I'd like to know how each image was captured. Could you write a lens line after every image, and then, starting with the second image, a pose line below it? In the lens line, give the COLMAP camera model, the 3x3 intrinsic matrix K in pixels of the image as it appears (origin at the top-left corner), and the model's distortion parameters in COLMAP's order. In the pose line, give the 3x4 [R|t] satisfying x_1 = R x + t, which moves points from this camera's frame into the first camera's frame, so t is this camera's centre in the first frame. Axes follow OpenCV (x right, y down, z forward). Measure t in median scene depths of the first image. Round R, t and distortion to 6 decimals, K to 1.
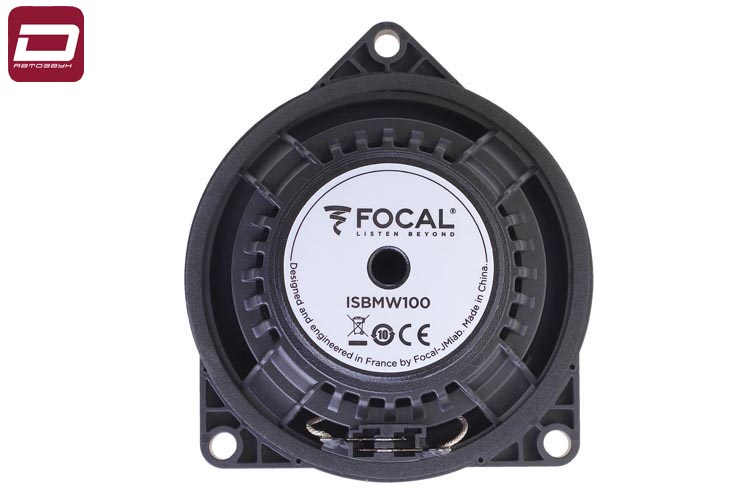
lens RADIAL K [[1808.0, 0, 375.0], [0, 1808.0, 250.0], [0, 0, 1]] dist [-0.472060, 0.000000]
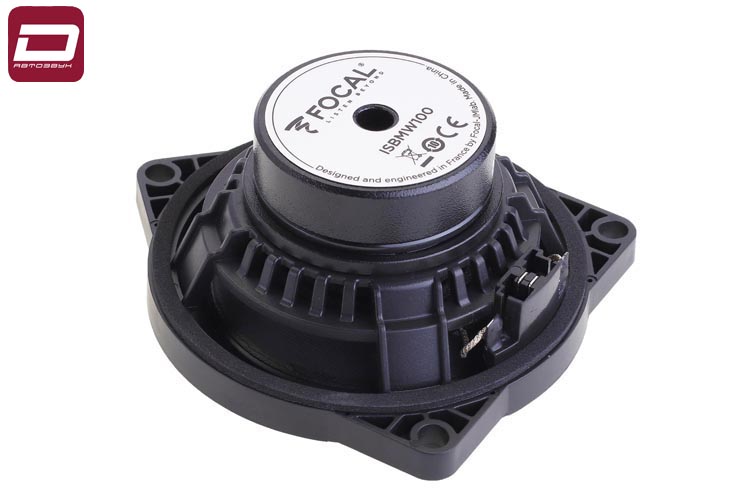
lens RADIAL K [[1808.0, 0, 374.7], [0, 1808.0, 249.9], [0, 0, 1]] dist [-0.472060, 0.000000]
pose [[0.545872, -0.694530, 0.468671, -0.483567], [0.834773, 0.498854, -0.233021, 0.264006], [-0.071958, 0.518433, 0.852085, 0.230592]]
